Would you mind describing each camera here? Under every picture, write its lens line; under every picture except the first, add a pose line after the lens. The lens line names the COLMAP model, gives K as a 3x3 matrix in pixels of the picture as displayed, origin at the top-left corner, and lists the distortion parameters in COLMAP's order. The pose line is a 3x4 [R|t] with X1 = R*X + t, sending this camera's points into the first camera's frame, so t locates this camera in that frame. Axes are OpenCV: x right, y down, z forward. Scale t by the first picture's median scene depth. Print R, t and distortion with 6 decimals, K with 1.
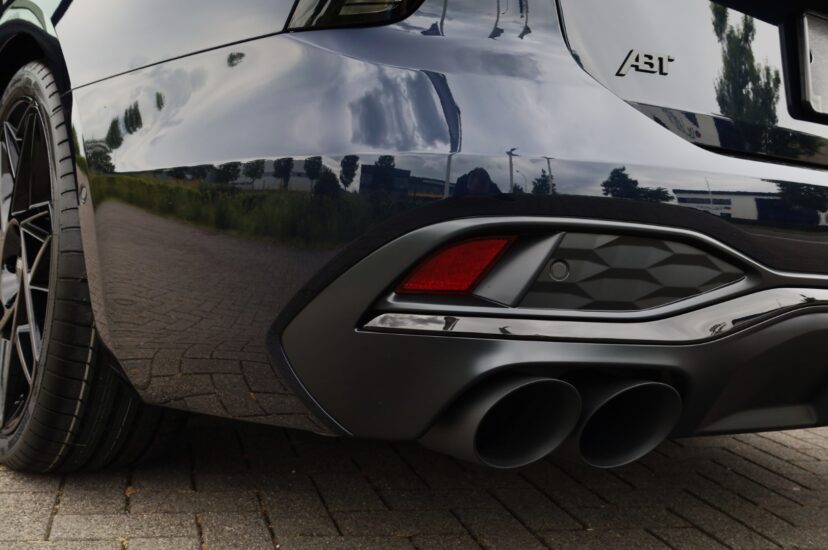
lens RADIAL K [[966.0, 0, 414.0], [0, 966.0, 275.0], [0, 0, 1]] dist [-0.004496, -0.003501]
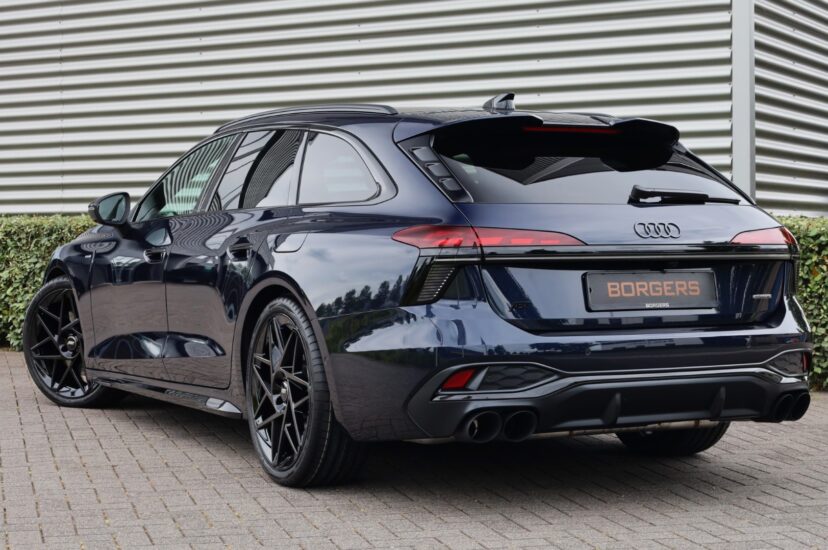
lens RADIAL K [[1627.3, 0, 414.0], [0, 1627.3, 275.0], [0, 0, 1]] dist [0.056495, -0.029625]
pose [[0.987410, -0.088899, -0.130839, 0.610791], [0.080974, 0.994614, -0.064706, -0.016042], [0.135886, 0.053297, 0.989290, -4.222886]]
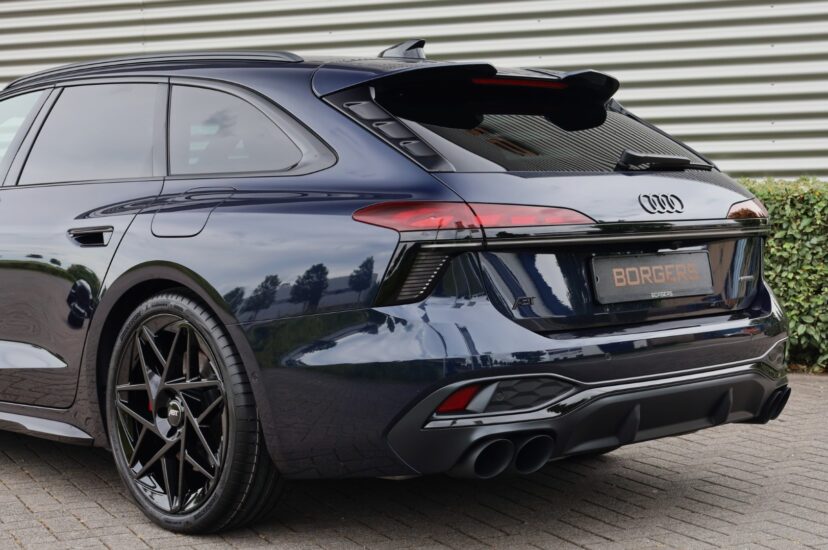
lens RADIAL K [[1468.9, 0, 414.0], [0, 1468.9, 275.0], [0, 0, 1]] dist [0.003209, -0.094287]
pose [[0.984134, -0.112181, 0.137463, -0.536285], [0.114907, 0.993303, -0.012037, -0.284791], [-0.135192, 0.027642, 0.990434, -2.653630]]
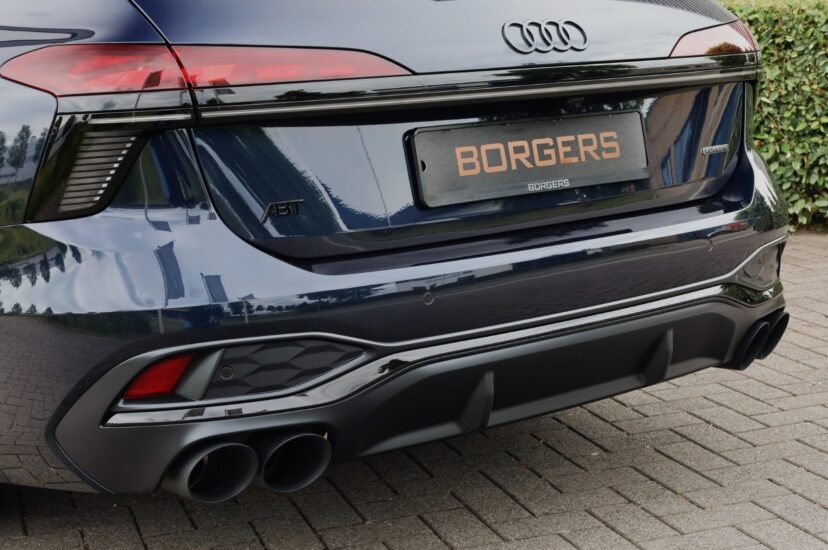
lens RADIAL K [[1468.9, 0, 414.0], [0, 1468.9, 275.0], [0, 0, 1]] dist [0.003209, -0.094287]
pose [[0.991140, -0.131005, 0.021896, 0.389460], [0.128314, 0.986983, 0.096953, -0.323121], [-0.034313, -0.093284, 0.995048, -1.216896]]
